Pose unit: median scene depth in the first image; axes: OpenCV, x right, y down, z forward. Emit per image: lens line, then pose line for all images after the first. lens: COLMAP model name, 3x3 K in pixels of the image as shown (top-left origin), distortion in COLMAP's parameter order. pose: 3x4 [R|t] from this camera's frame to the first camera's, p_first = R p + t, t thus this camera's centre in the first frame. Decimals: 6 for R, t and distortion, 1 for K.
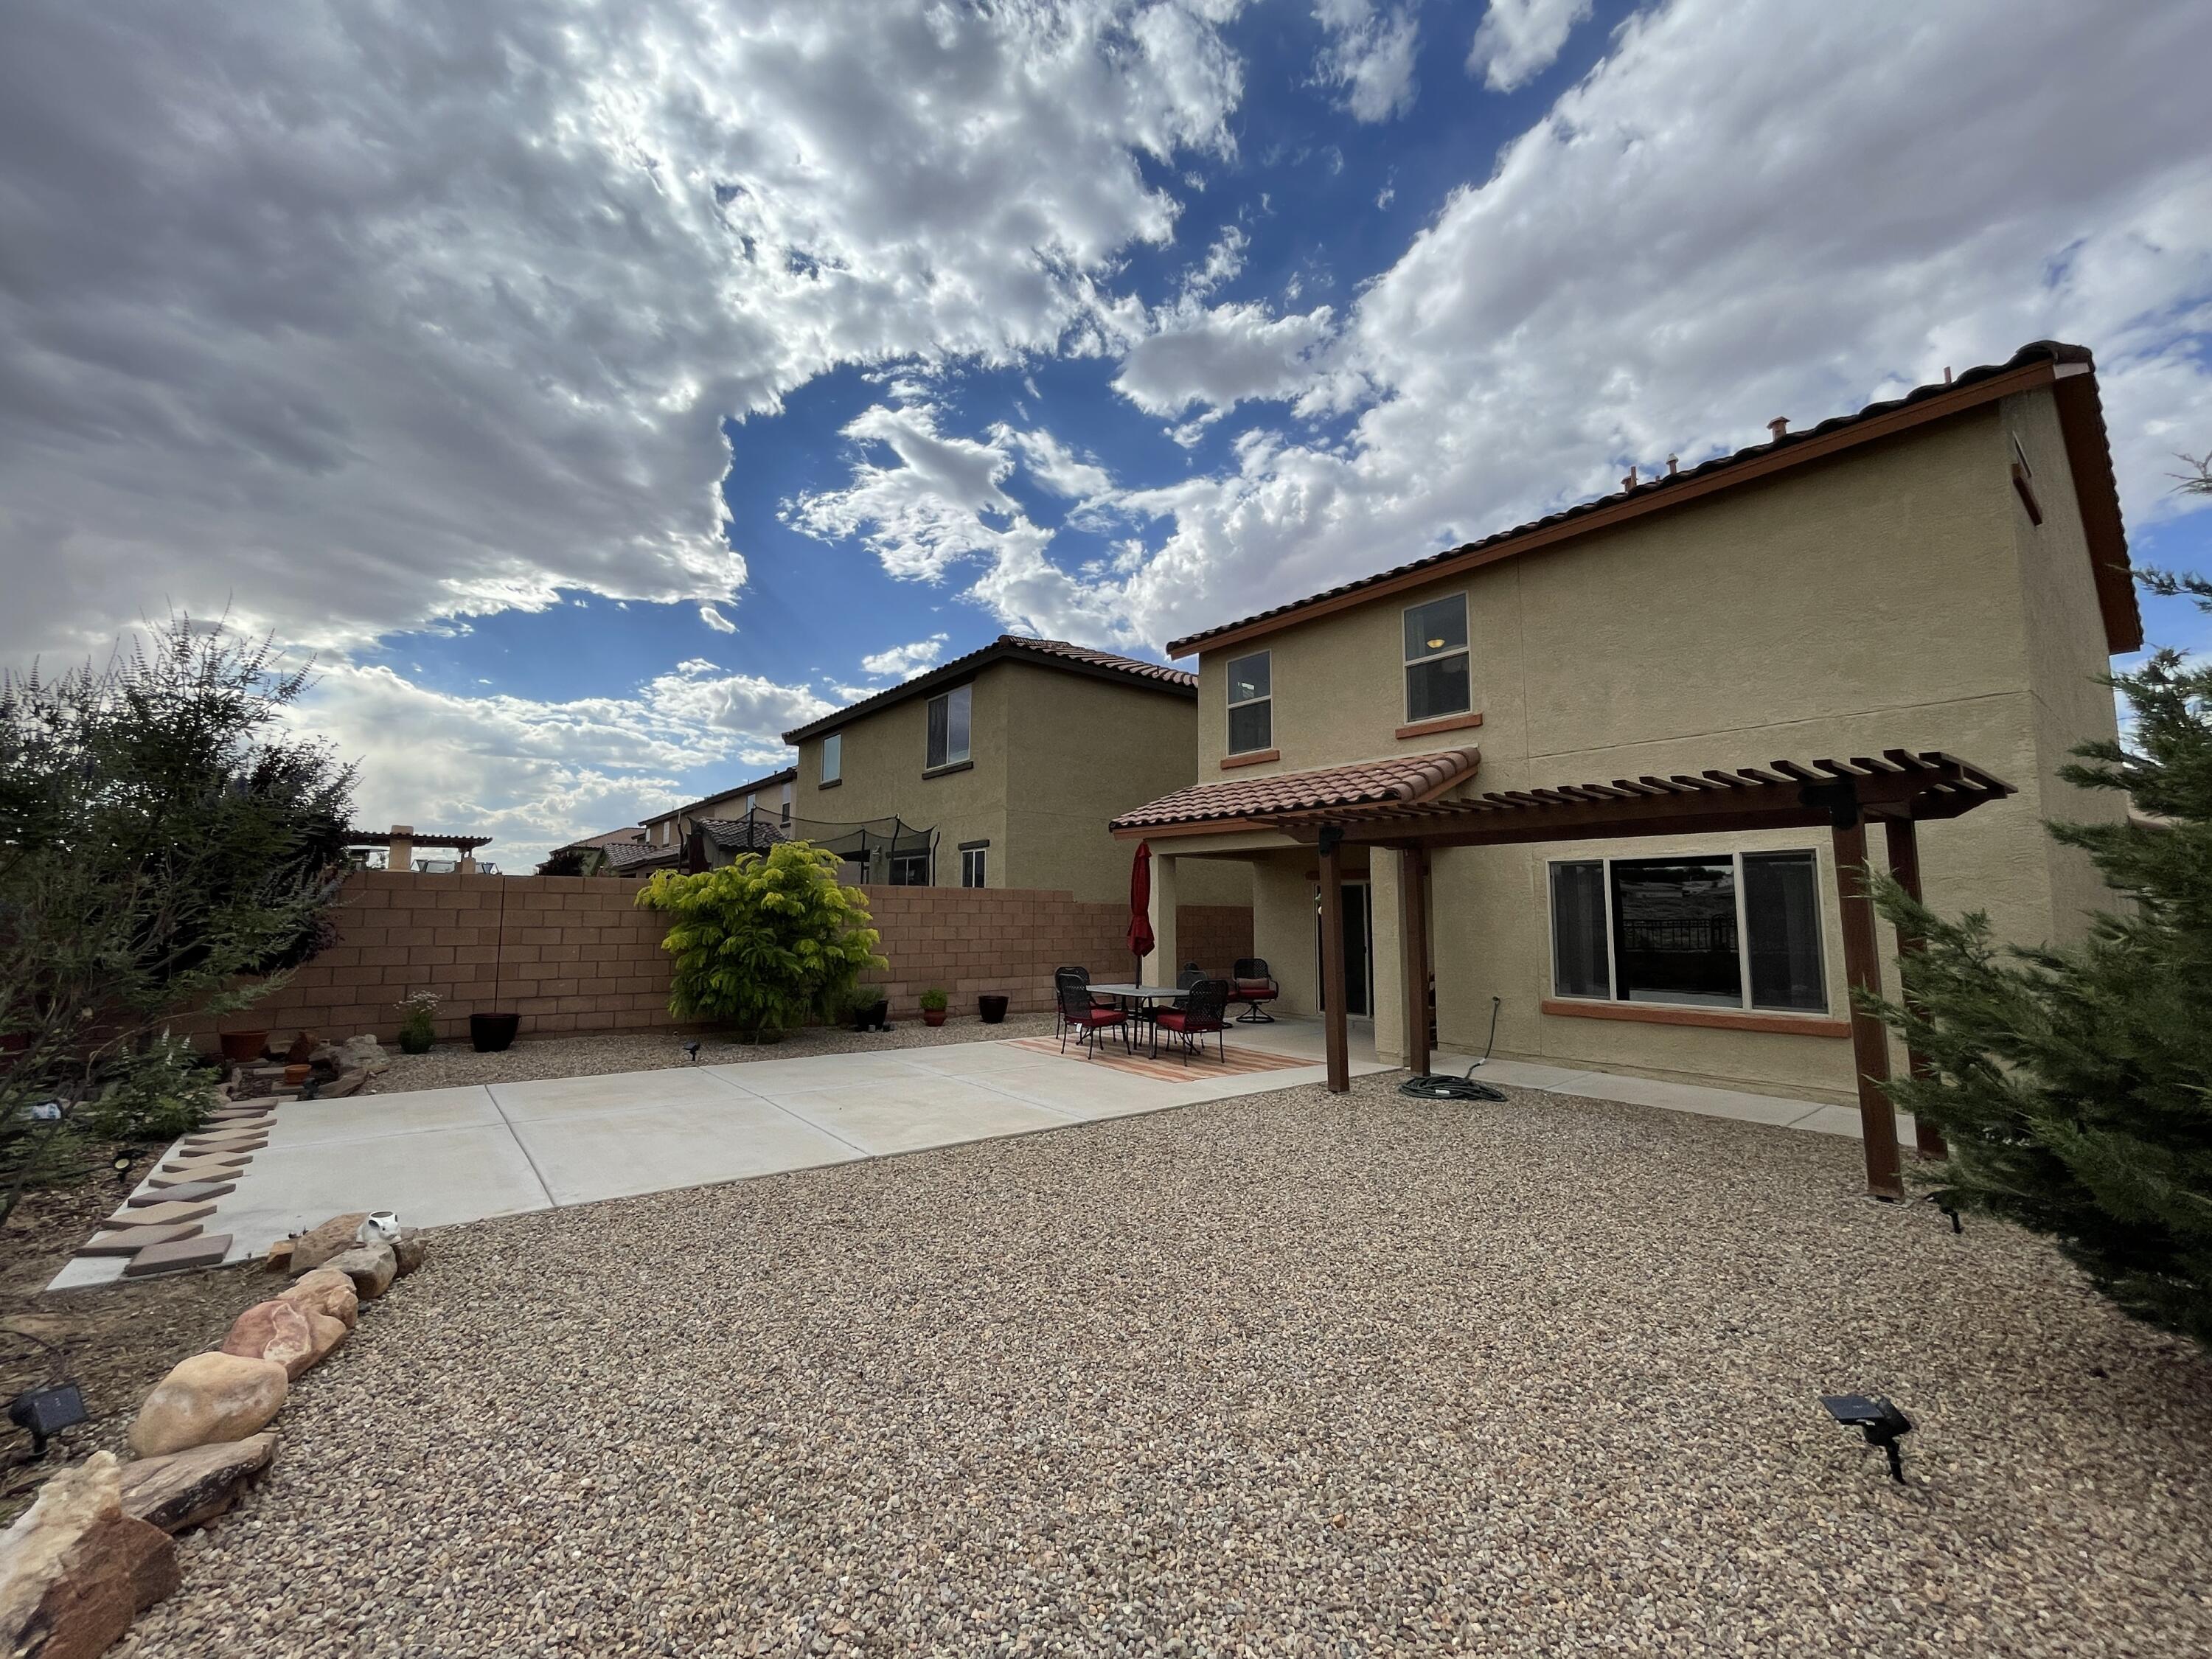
lens RADIAL K [[893.7, 0, 1091.0], [0, 893.7, 825.2], [0, 0, 1]] dist [-0.004942, 0.000791]
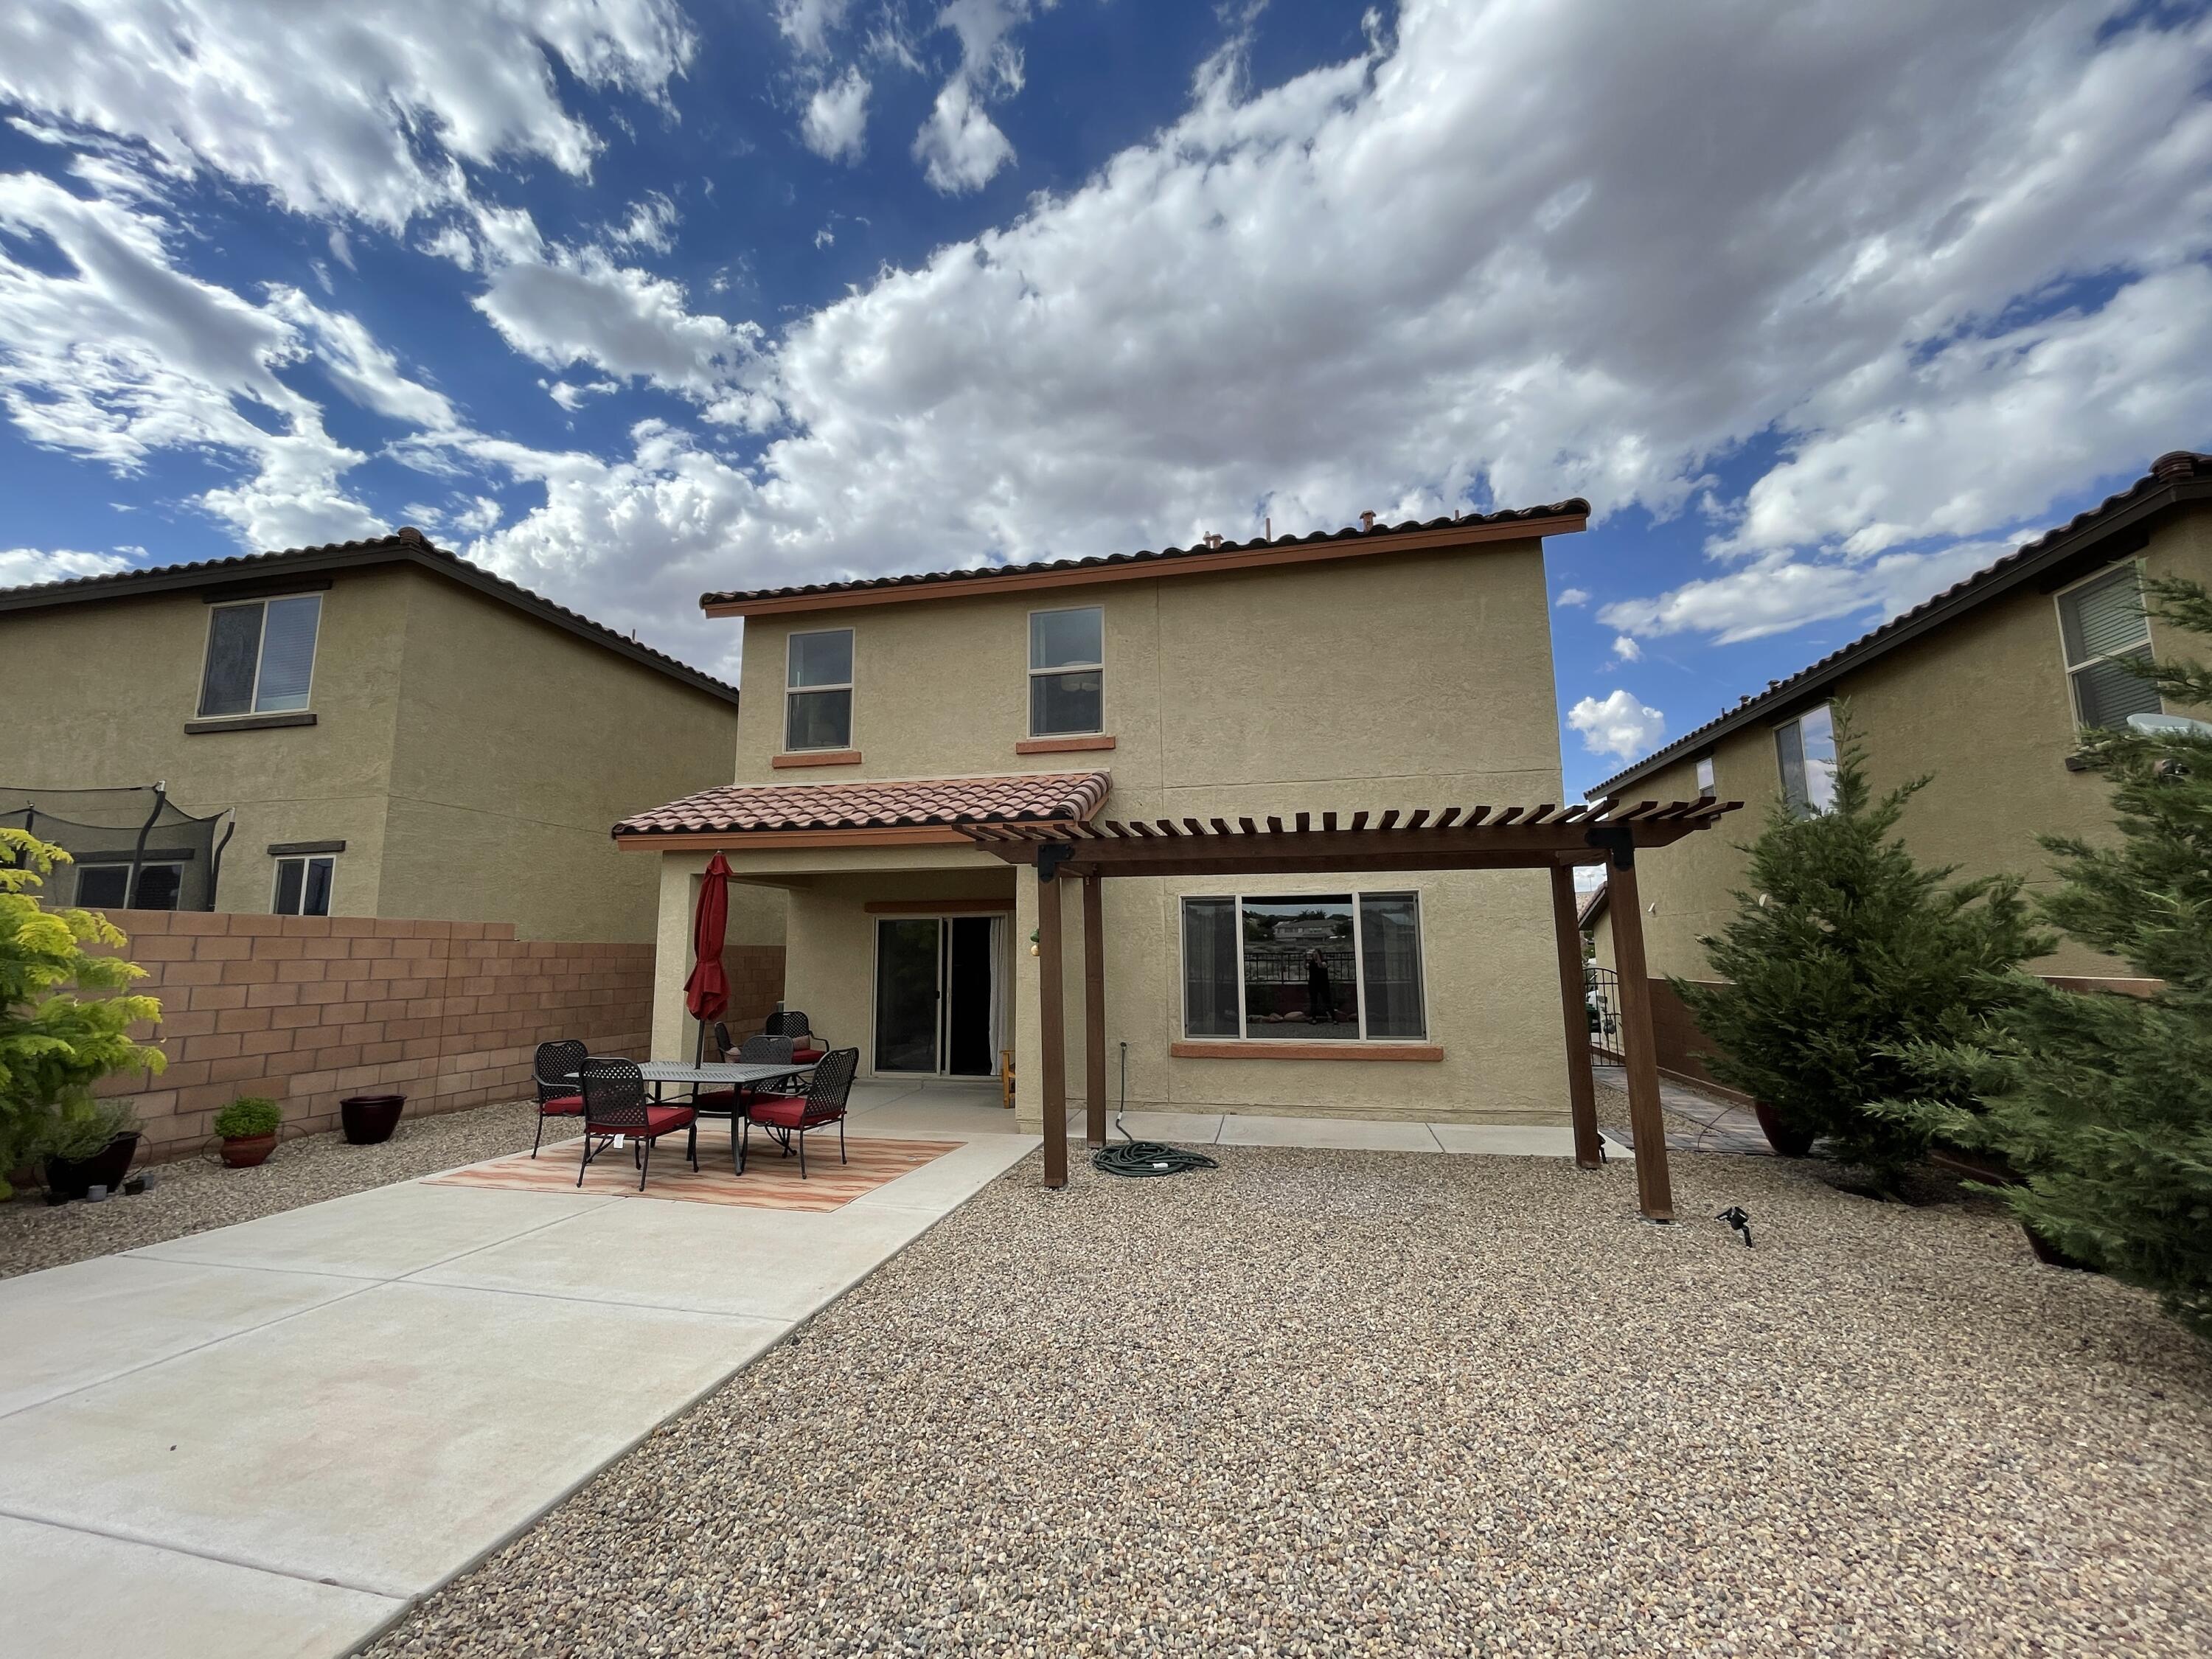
lens RADIAL K [[904.6, 0, 1104.8], [0, 904.6, 821.0], [0, 0, 1]] dist [-0.005005, 0.000587]
pose [[0.777712, 0.079120, 0.623621, -0.160478], [-0.051281, 0.996726, -0.062505, 0.023958], [-0.626525, 0.016631, 0.779224, 0.284799]]
